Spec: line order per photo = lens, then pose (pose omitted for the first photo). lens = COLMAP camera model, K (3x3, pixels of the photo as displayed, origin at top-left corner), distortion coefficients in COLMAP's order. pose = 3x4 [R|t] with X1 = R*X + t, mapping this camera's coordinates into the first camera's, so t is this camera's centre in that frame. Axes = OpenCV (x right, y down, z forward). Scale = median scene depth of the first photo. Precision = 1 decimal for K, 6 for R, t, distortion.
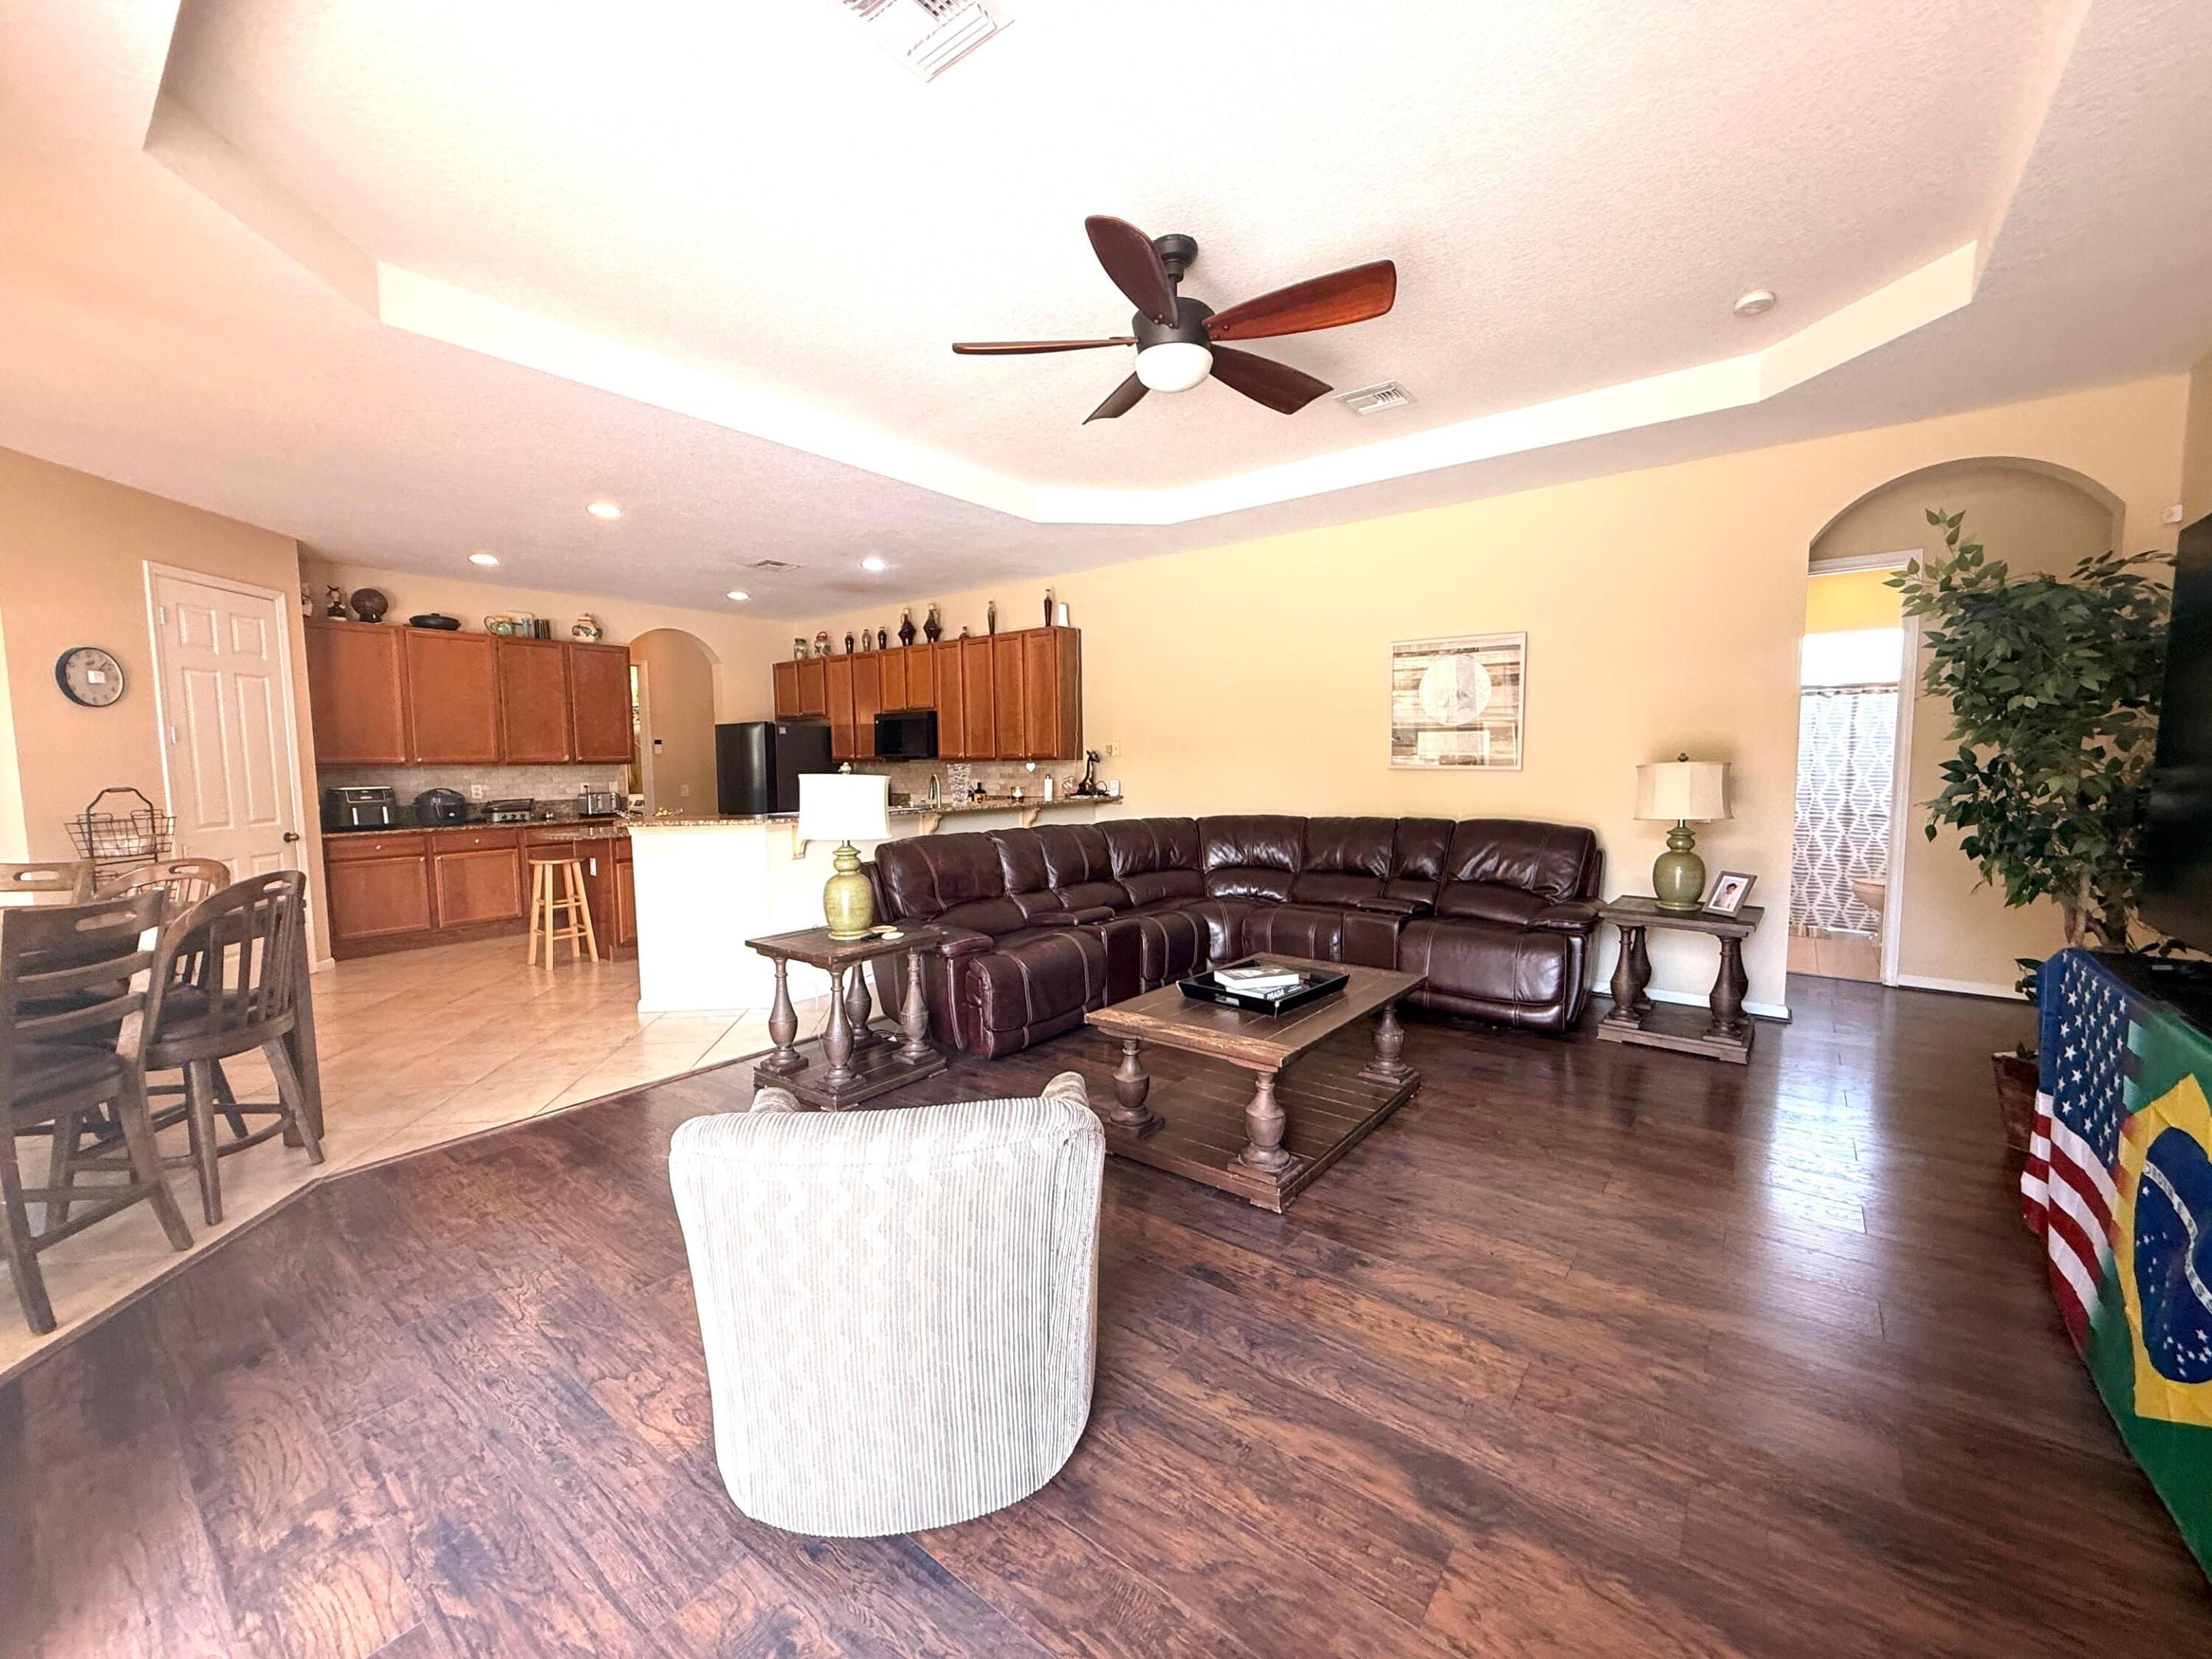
lens RADIAL K [[883.0, 0, 1098.8], [0, 883.0, 831.3], [0, 0, 1]] dist [0.002116, 0.000030]
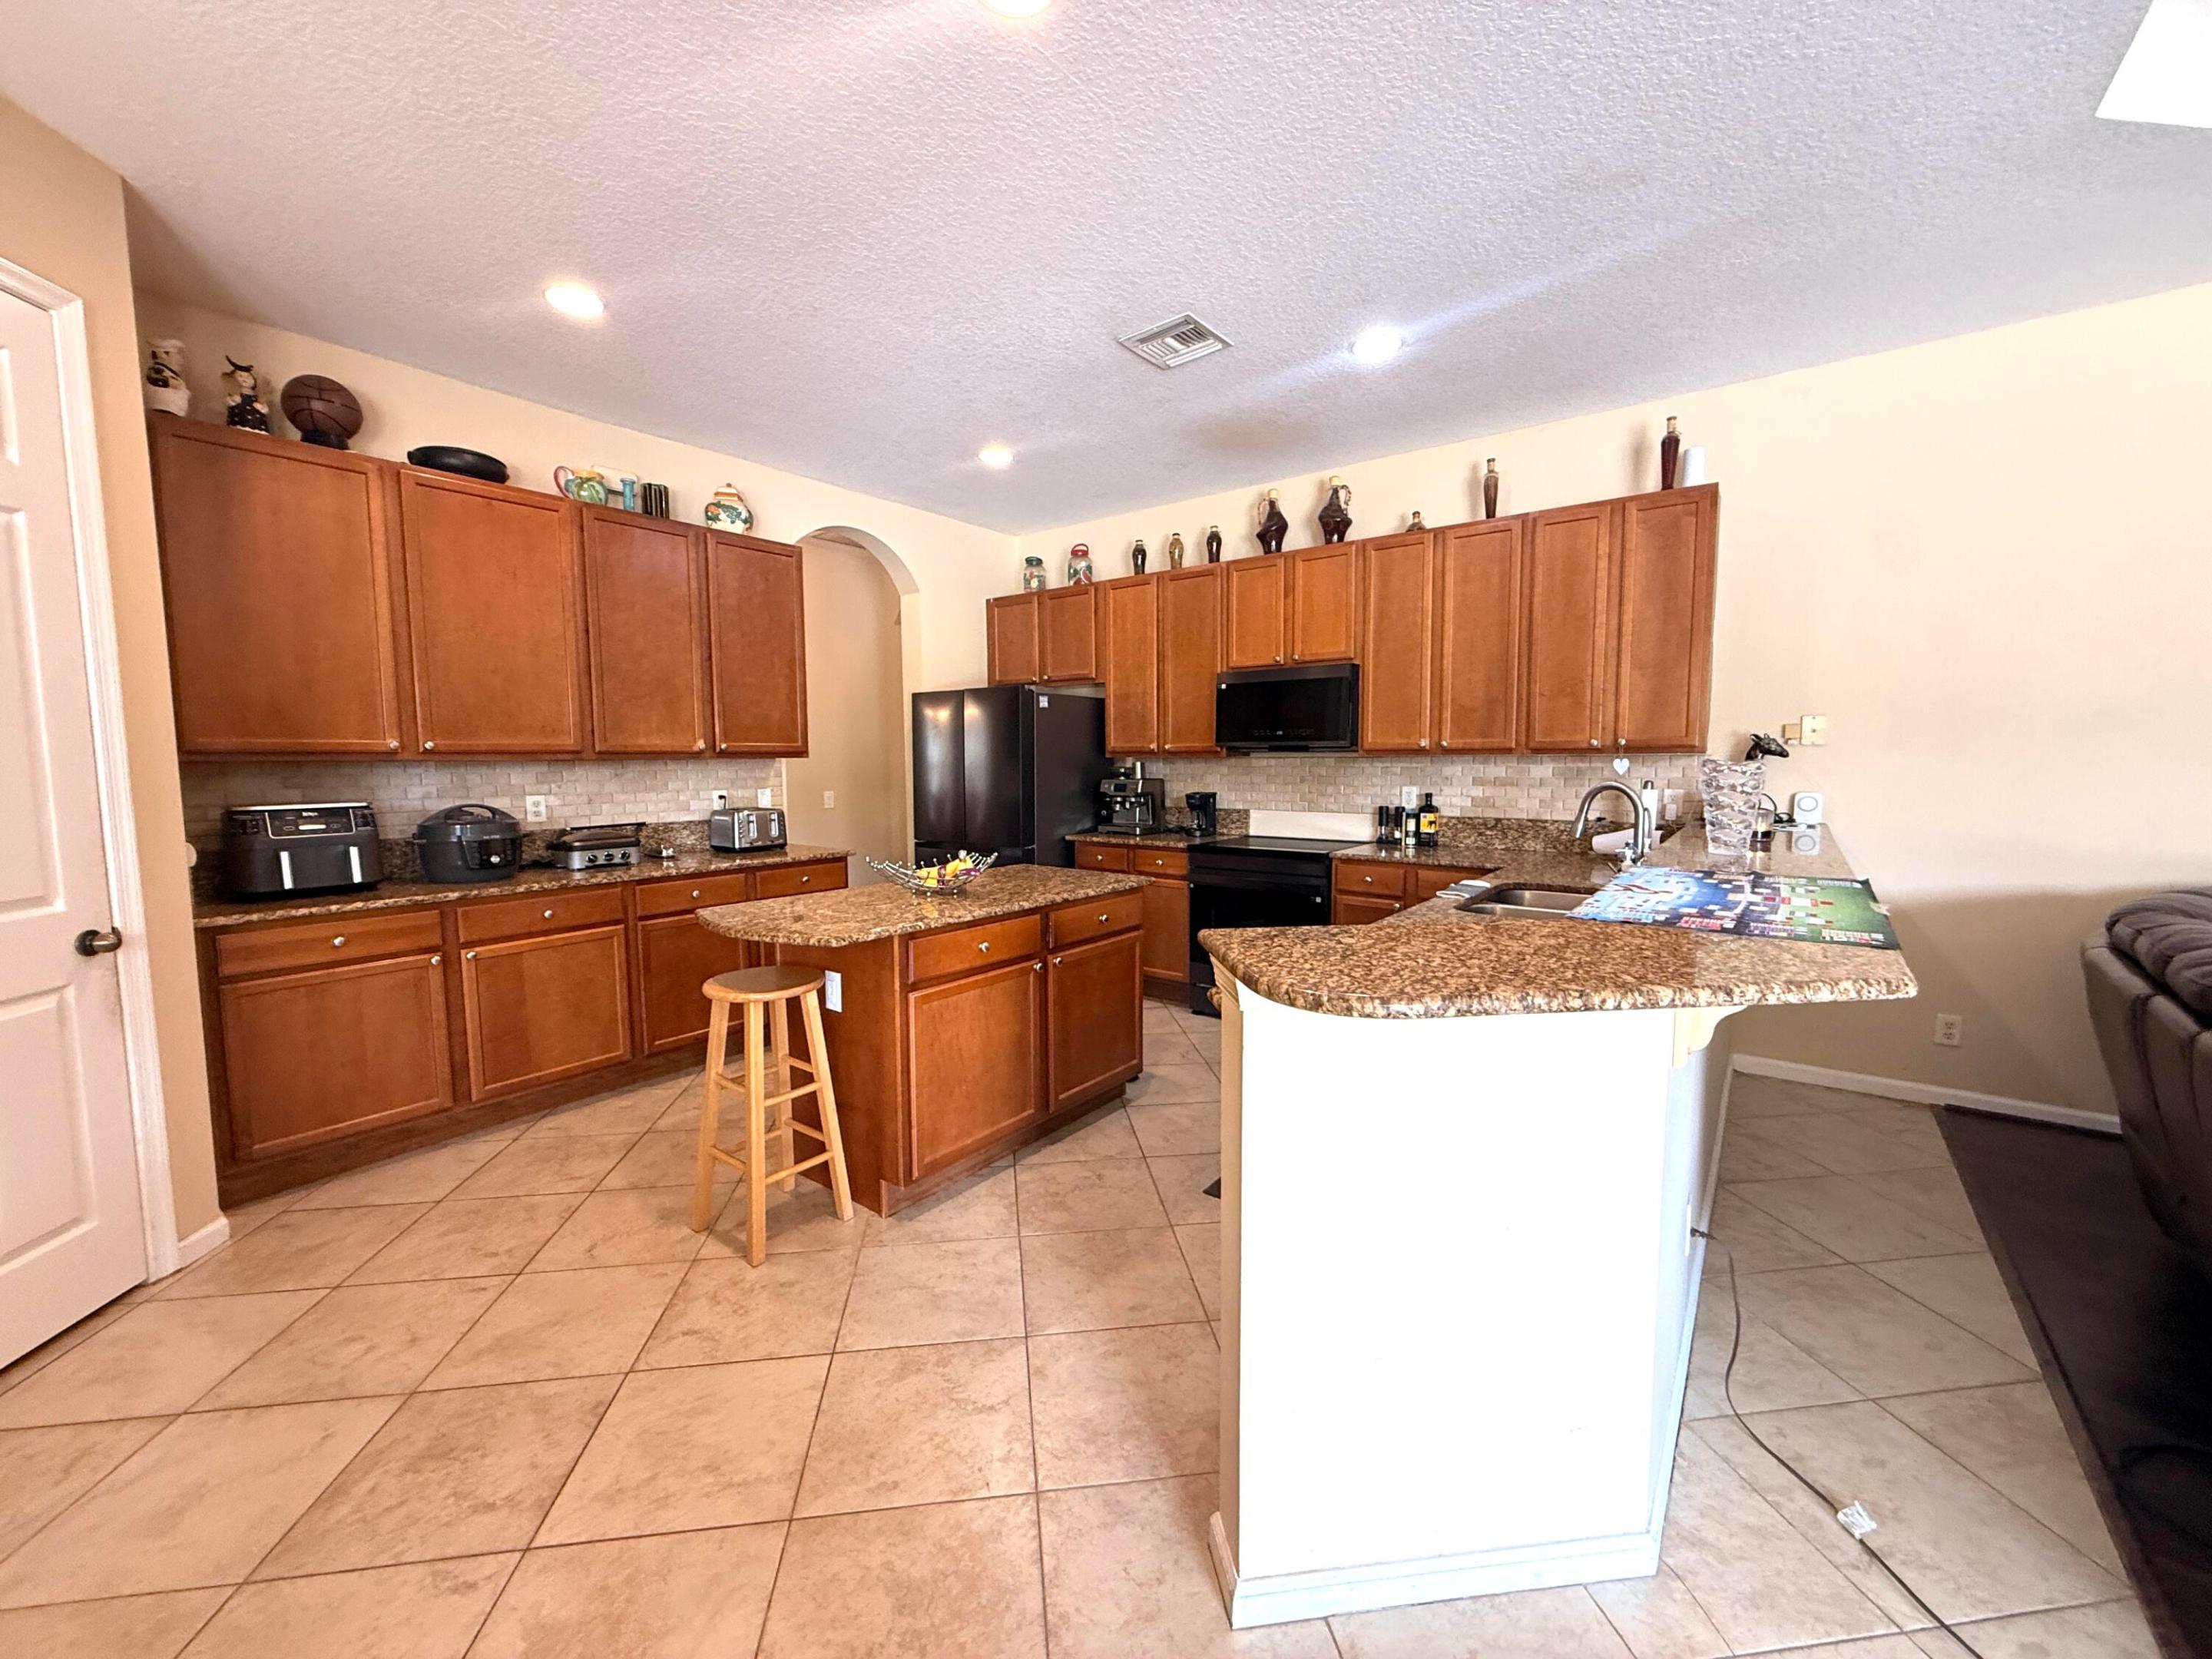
lens RADIAL K [[885.4, 0, 1098.6], [0, 885.4, 835.3], [0, 0, 1]] dist [0.000943, -0.000397]
pose [[0.999981, 0.004214, 0.004426, -0.382559], [-0.004241, 0.999973, 0.006039, -0.034425], [-0.004400, -0.006058, 0.999972, 0.487109]]
